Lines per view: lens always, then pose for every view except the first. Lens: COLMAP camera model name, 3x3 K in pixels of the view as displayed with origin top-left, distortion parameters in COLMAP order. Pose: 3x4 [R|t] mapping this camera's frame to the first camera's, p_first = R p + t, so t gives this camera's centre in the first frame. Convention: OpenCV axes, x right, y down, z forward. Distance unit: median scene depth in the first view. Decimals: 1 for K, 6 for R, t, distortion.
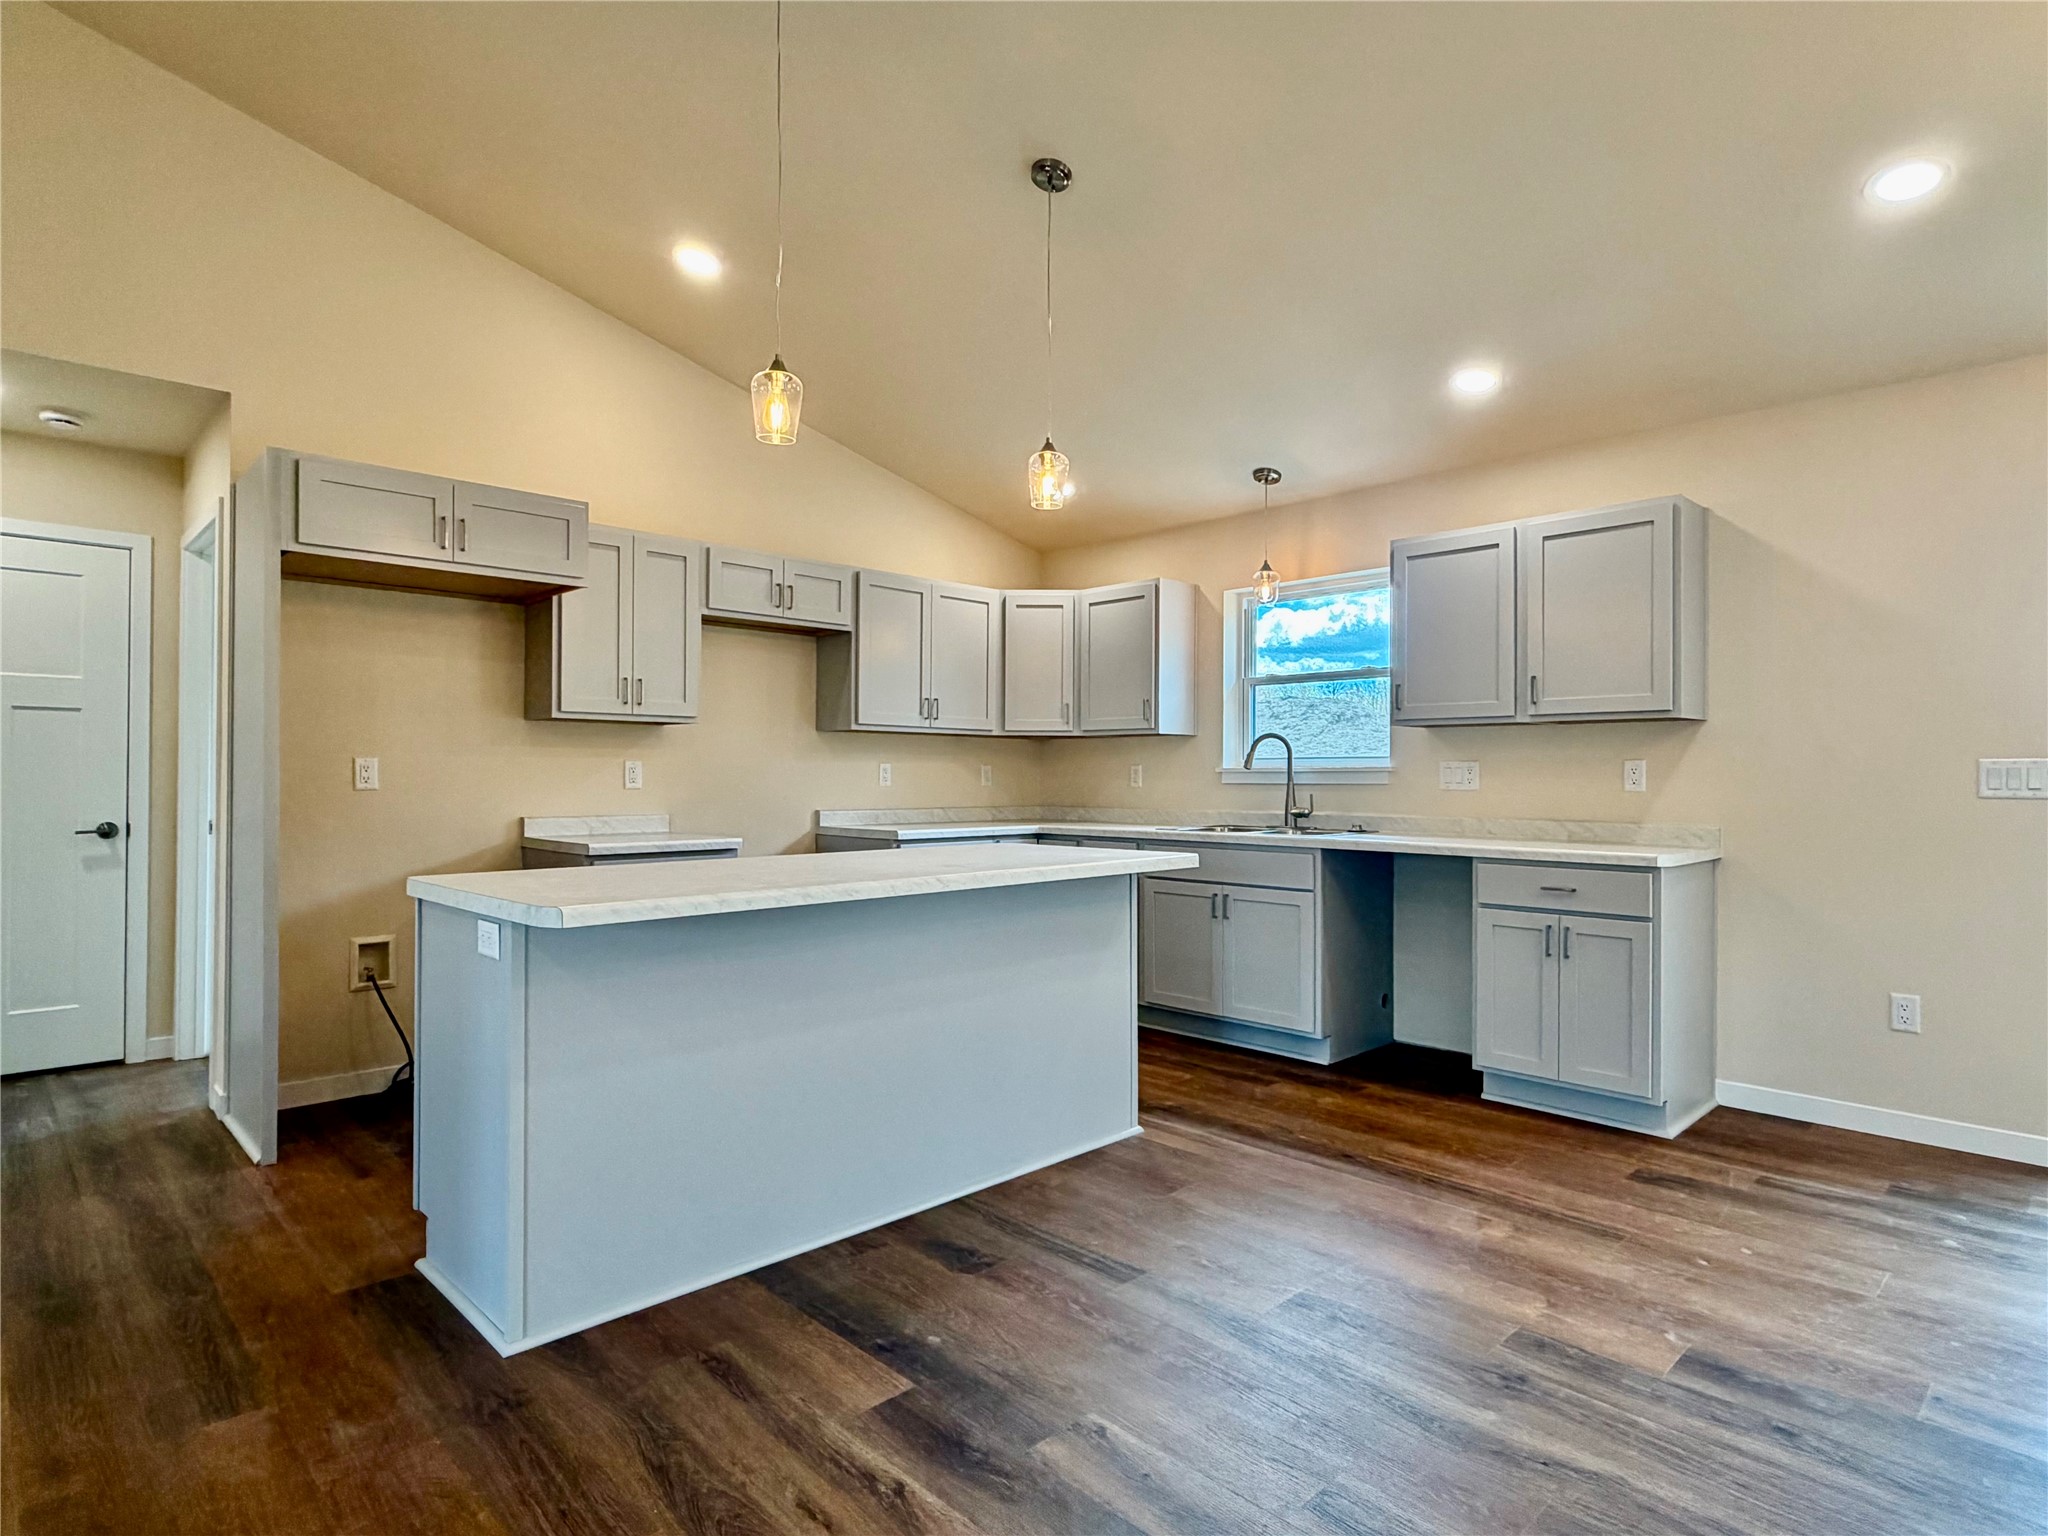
lens RADIAL K [[1113.3, 0, 1024.4], [0, 1113.3, 772.6], [0, 0, 1]] dist [-0.000091, -0.000550]
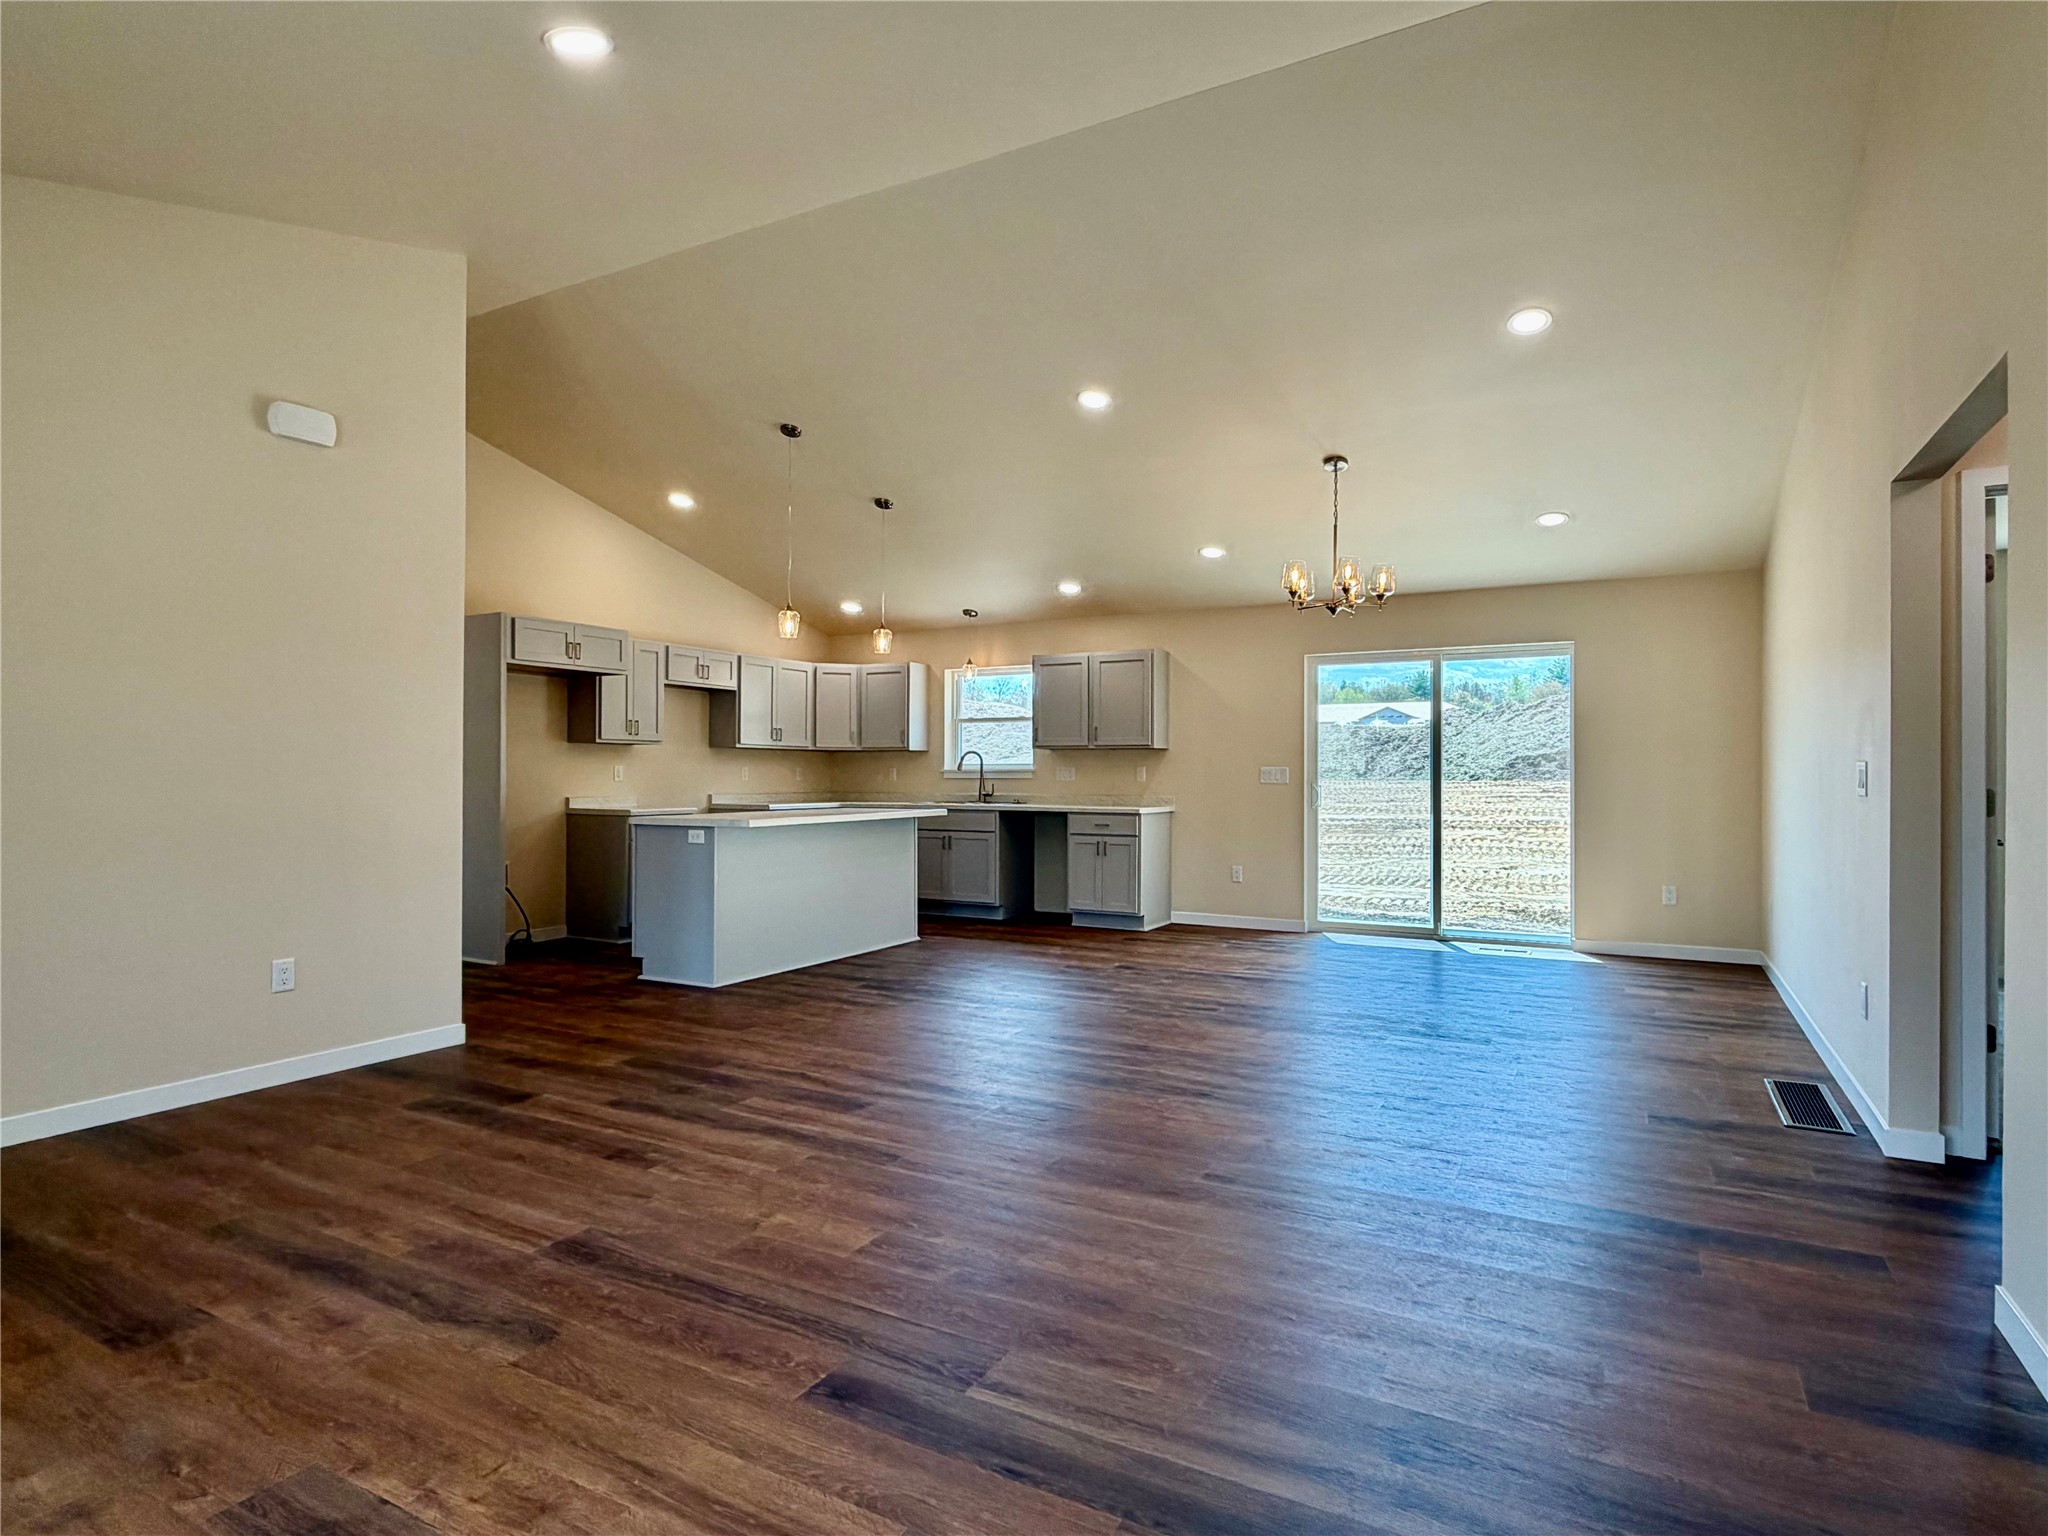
lens RADIAL K [[1113.3, 0, 1022.8], [0, 1113.3, 770.8], [0, 0, 1]] dist [-0.000091, -0.000550]
pose [[0.957499, 0.000320, 0.288437, -0.234344], [-0.000476, 1.000000, 0.000470, -0.003515], [-0.288437, -0.000587, 0.957499, -0.807206]]
